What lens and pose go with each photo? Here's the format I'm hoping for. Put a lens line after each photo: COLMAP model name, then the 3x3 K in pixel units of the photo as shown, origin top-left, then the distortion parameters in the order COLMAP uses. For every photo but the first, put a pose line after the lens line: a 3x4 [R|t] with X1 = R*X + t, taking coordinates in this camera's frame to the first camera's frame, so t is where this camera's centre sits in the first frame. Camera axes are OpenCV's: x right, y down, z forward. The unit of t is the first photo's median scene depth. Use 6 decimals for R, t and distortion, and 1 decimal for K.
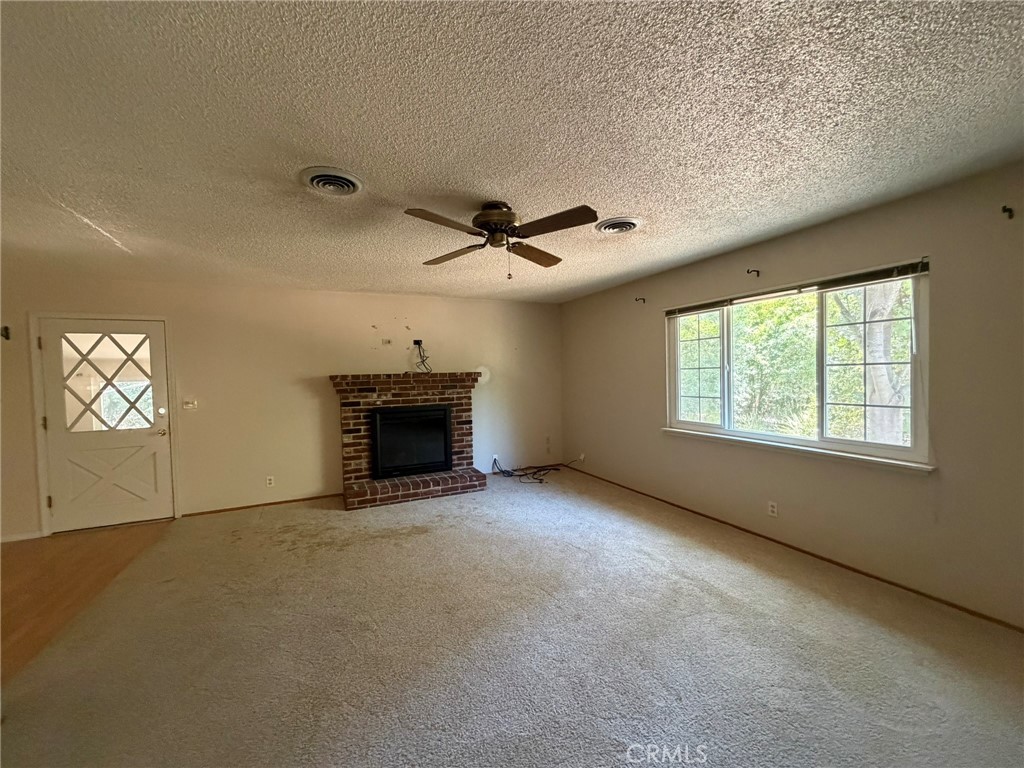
lens RADIAL K [[409.6, 0, 510.8], [0, 409.6, 384.8], [0, 0, 1]] dist [-0.002952, -0.000102]
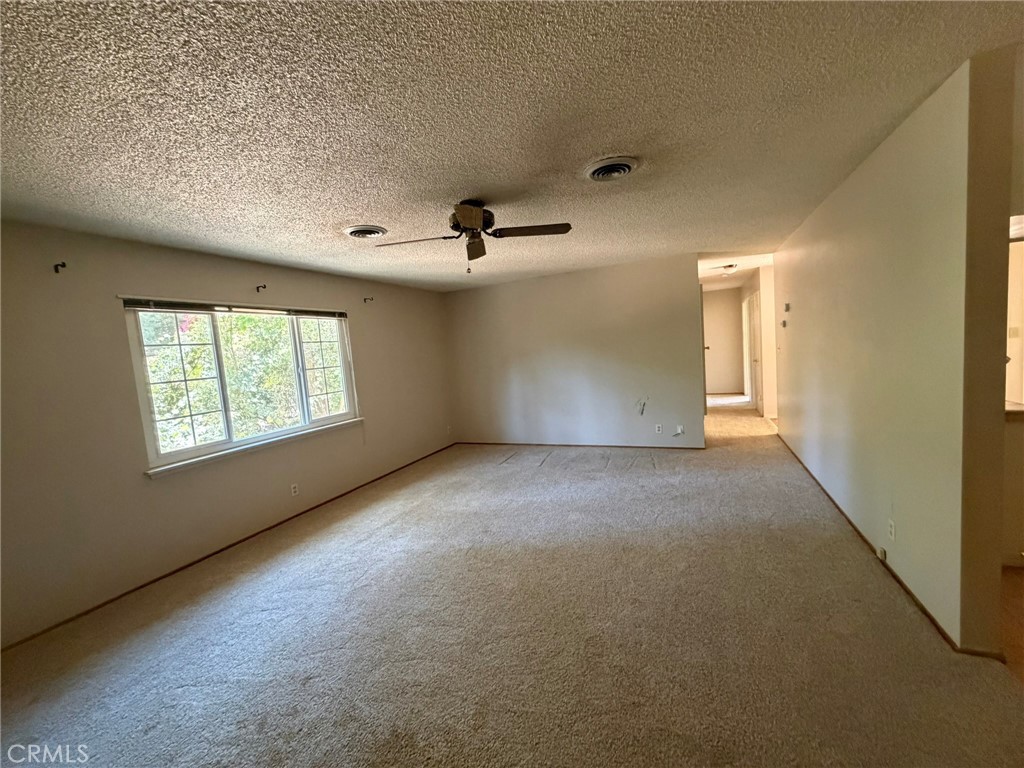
lens RADIAL K [[409.6, 0, 507.3], [0, 409.6, 383.6], [0, 0, 1]] dist [-0.002952, -0.000102]
pose [[-0.650562, 0.012539, 0.759349, -0.522546], [0.117879, 0.989413, 0.084652, -0.025476], [-0.750249, 0.144583, -0.645153, 0.963466]]
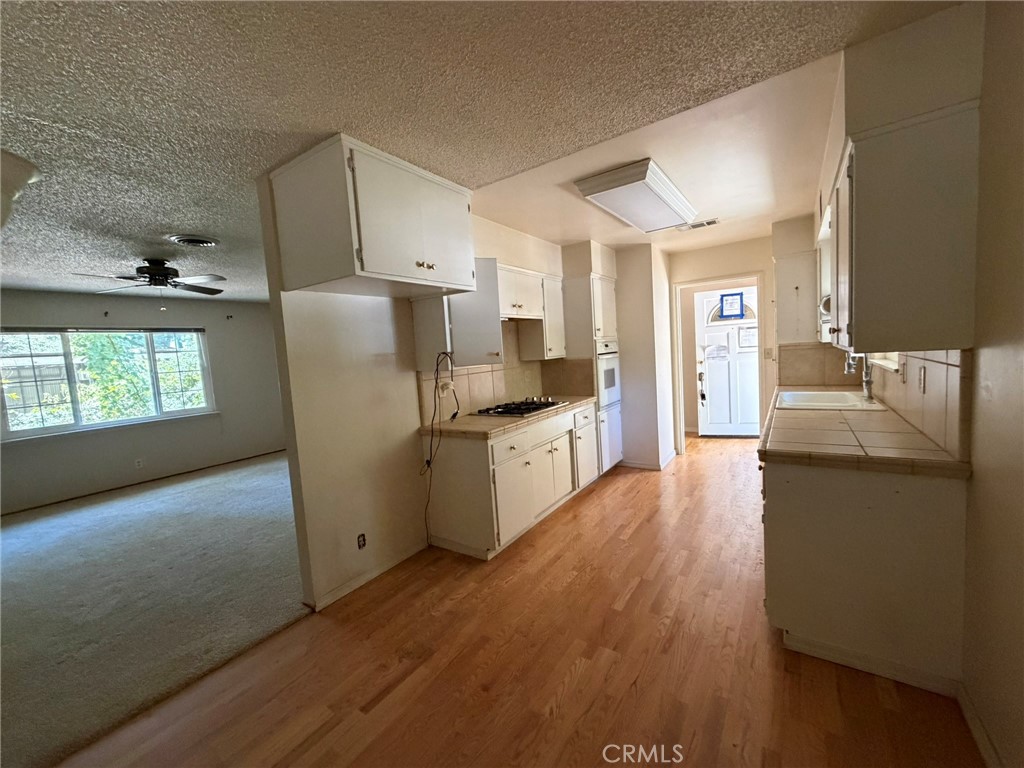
lens RADIAL K [[409.6, 0, 507.4], [0, 409.6, 382.9], [0, 0, 1]] dist [-0.002952, -0.000102]
pose [[-0.501335, -0.011367, 0.865179, -1.128041], [0.101504, 0.992237, 0.071854, 0.016506], [-0.859279, 0.123842, -0.496289, 0.391875]]
